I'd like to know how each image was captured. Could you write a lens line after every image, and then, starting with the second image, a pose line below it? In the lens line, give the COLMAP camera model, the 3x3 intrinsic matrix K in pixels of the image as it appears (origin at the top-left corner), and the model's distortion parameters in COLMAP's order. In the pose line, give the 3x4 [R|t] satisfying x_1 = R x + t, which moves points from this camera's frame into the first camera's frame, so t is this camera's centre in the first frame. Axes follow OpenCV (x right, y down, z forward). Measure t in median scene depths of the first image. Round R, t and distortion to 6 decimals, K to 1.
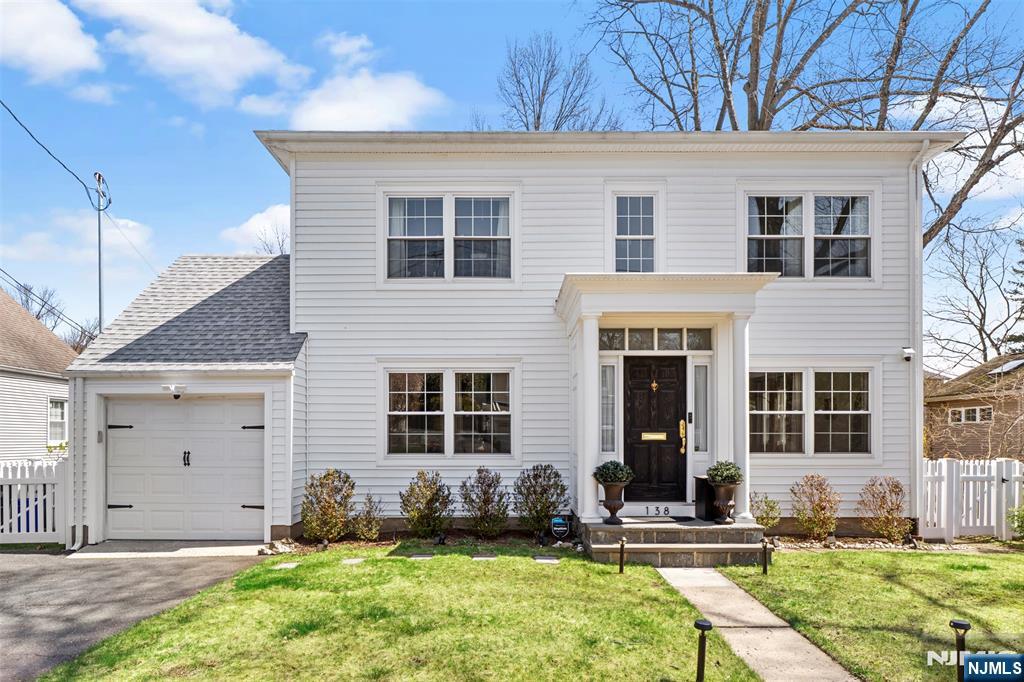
lens RADIAL K [[697.3, 0, 475.9], [0, 697.3, 434.4], [0, 0, 1]] dist [0.002619, -0.000401]
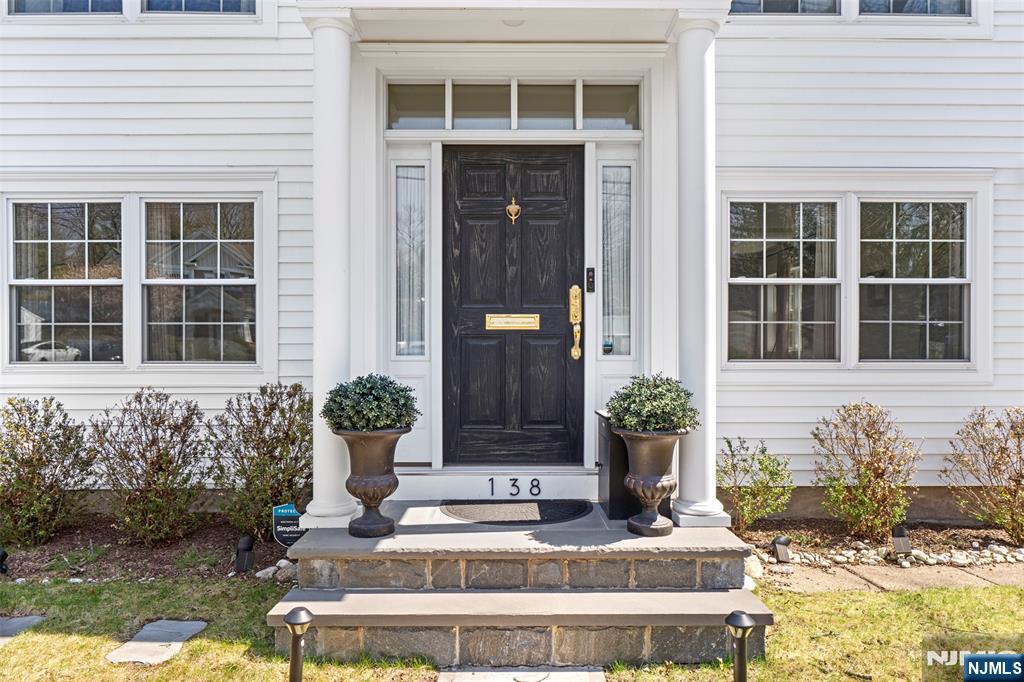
lens RADIAL K [[657.1, 0, 496.7], [0, 657.1, 355.8], [0, 0, 1]] dist [0.000255, -0.001202]
pose [[0.999905, -0.000310, -0.013811, 0.250380], [0.000405, 0.999977, 0.006831, 0.022117], [0.013809, -0.006836, 0.999881, 0.569687]]
